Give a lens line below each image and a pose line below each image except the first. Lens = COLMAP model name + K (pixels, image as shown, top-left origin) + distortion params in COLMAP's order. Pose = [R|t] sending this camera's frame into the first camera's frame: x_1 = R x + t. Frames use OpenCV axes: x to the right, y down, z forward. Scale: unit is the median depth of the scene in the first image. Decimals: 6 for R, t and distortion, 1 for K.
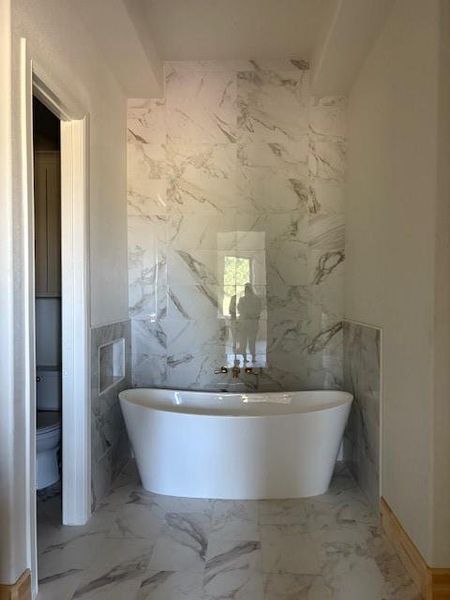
lens RADIAL K [[458.6, 0, 225.0], [0, 458.6, 300.0], [0, 0, 1]] dist [0.058563, -0.075234]
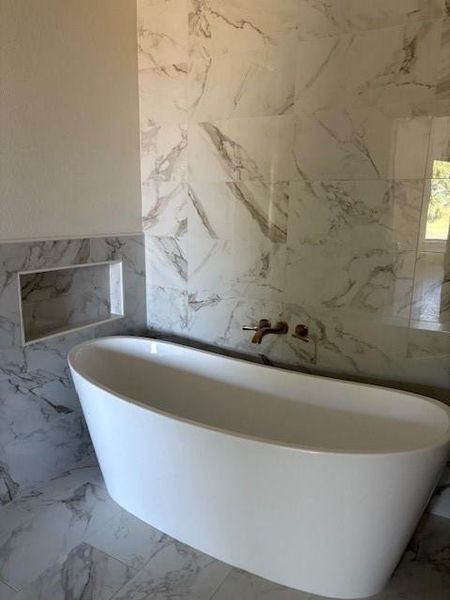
lens RADIAL K [[458.6, 0, 225.0], [0, 458.6, 300.0], [0, 0, 1]] dist [0.058563, -0.075234]
pose [[0.877087, 0.110714, -0.467398, 0.233228], [-0.026409, 0.982717, 0.183223, 0.009283], [0.479605, -0.148359, 0.864852, 0.452858]]
